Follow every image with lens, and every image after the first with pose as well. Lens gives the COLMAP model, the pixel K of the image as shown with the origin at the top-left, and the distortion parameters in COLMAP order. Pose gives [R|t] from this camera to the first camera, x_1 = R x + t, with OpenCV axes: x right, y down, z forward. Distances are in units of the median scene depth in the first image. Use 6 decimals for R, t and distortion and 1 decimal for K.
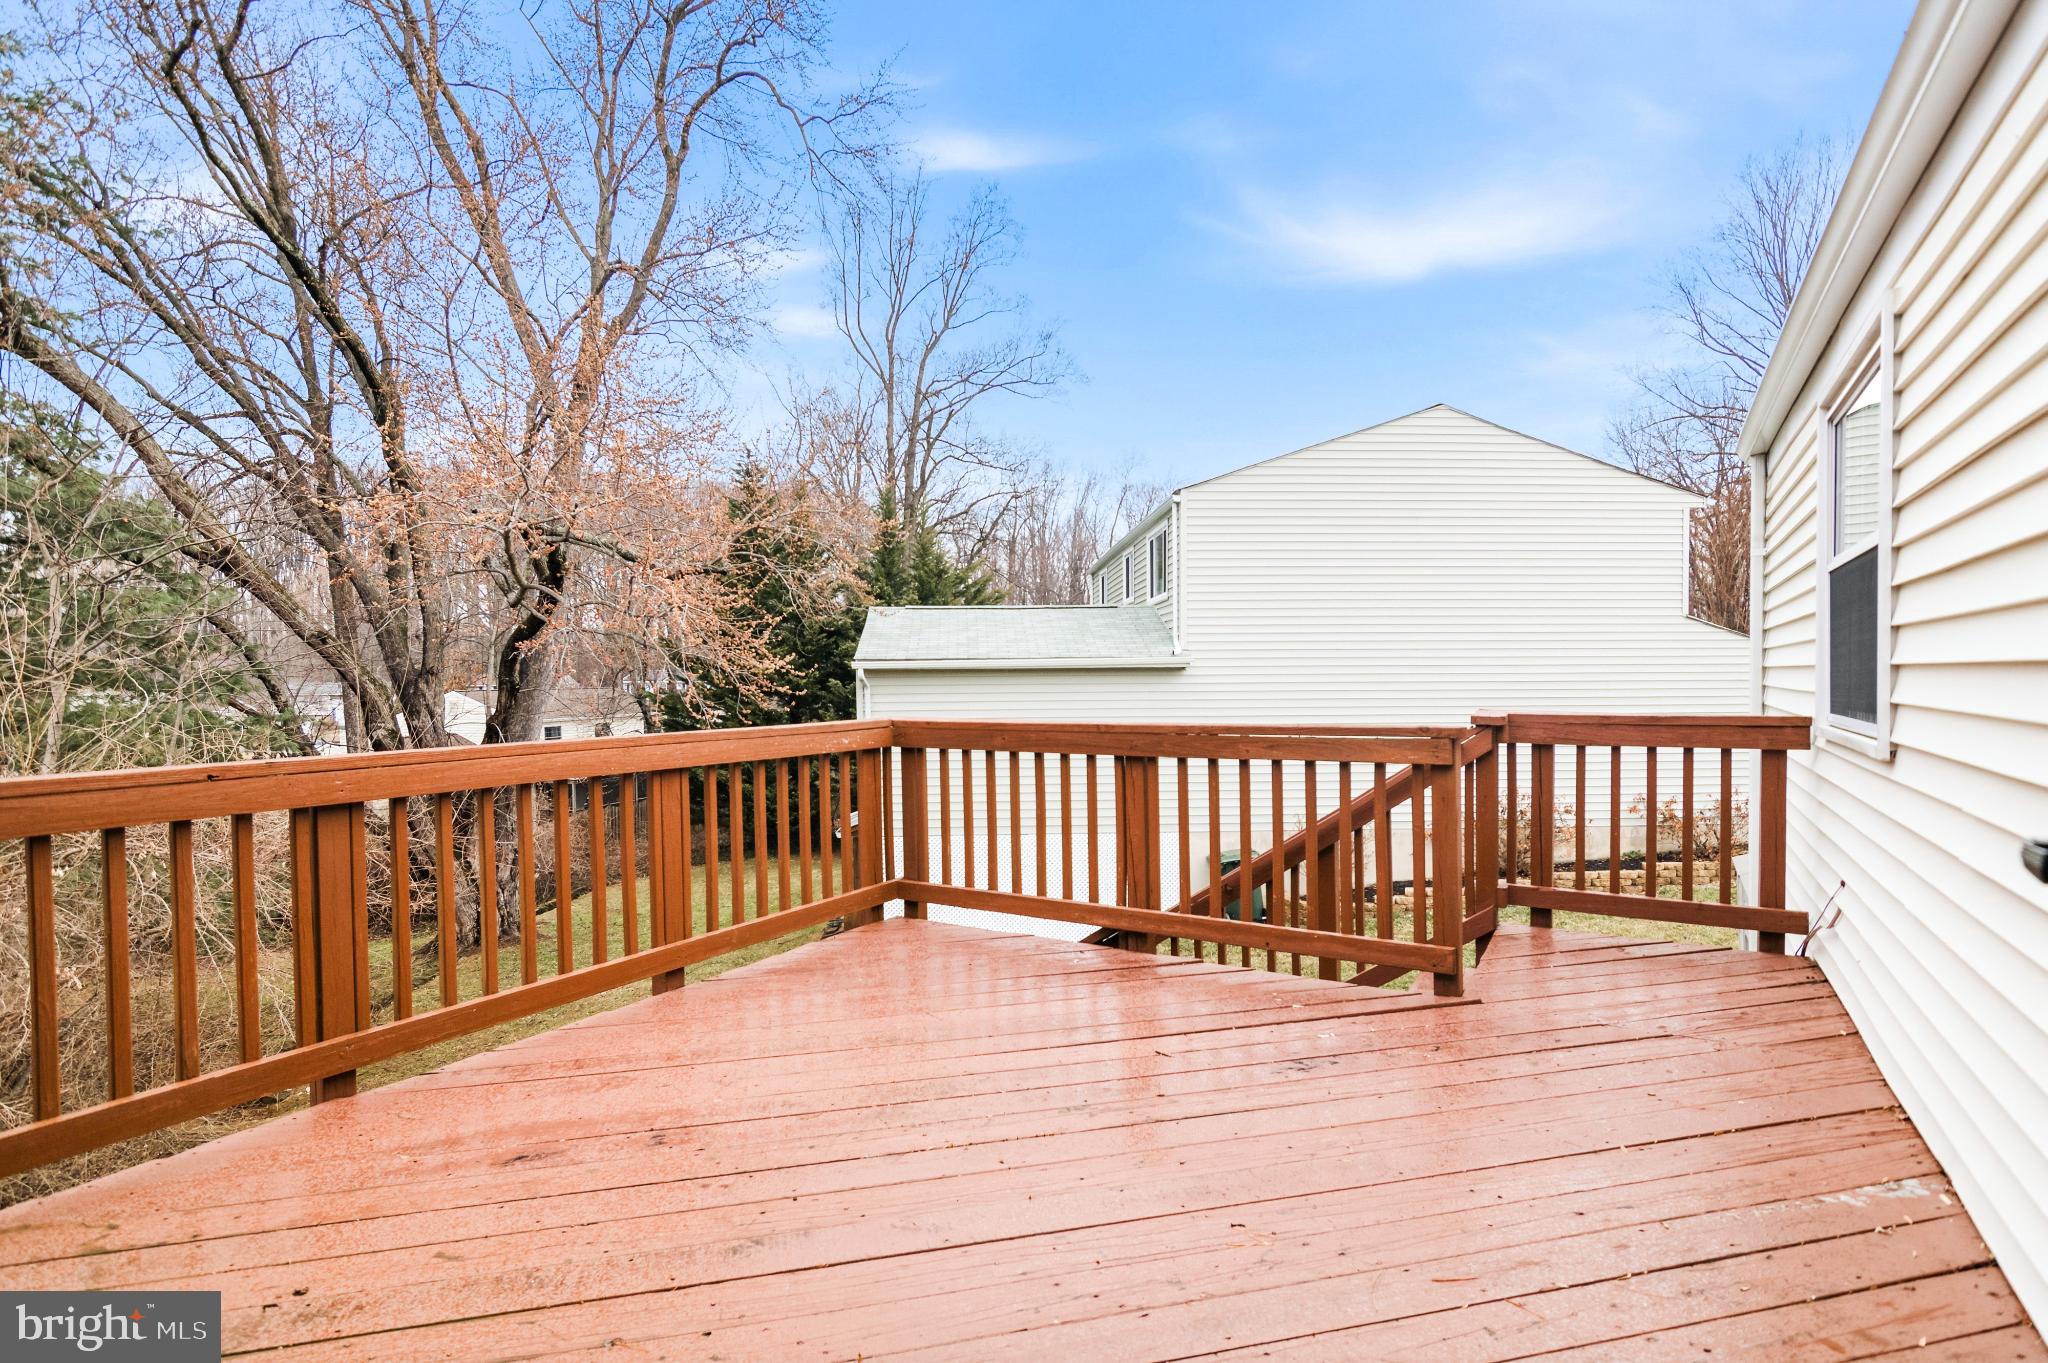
lens RADIAL K [[1004.1, 0, 1016.3], [0, 1004.1, 696.4], [0, 0, 1]] dist [-0.001996, 0.005450]
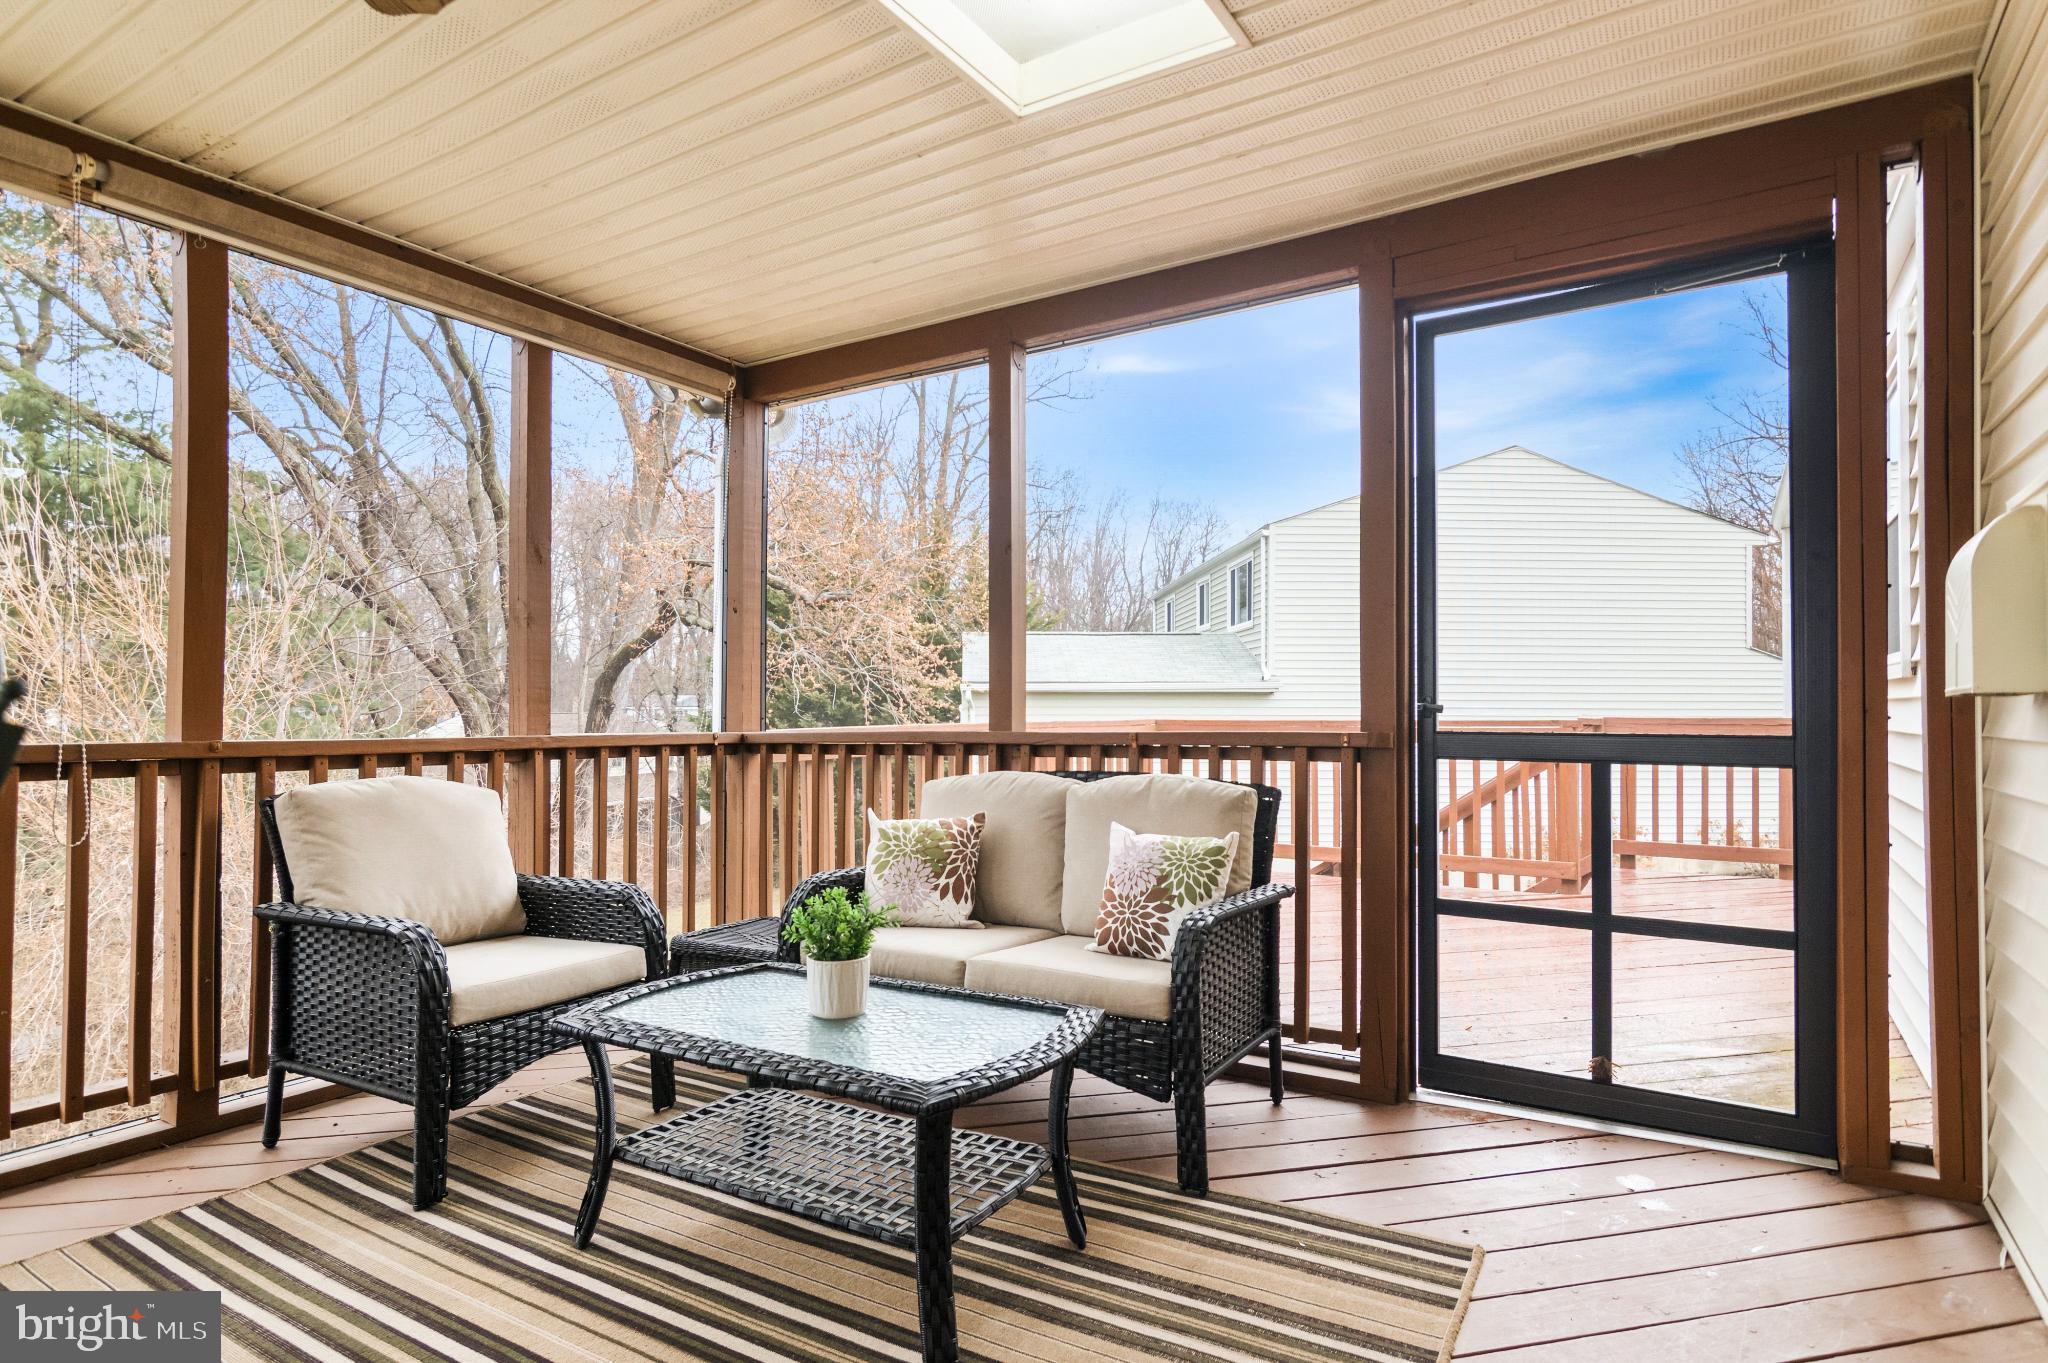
lens RADIAL K [[1100.7, 0, 1024.0], [0, 1100.7, 696.5], [0, 0, 1]] dist [0.001801, 0.000791]
pose [[0.999949, 0.009804, -0.002506, -0.077549], [-0.009871, 0.999553, -0.028225, 0.009155], [0.002228, 0.028248, 0.999598, -0.132460]]
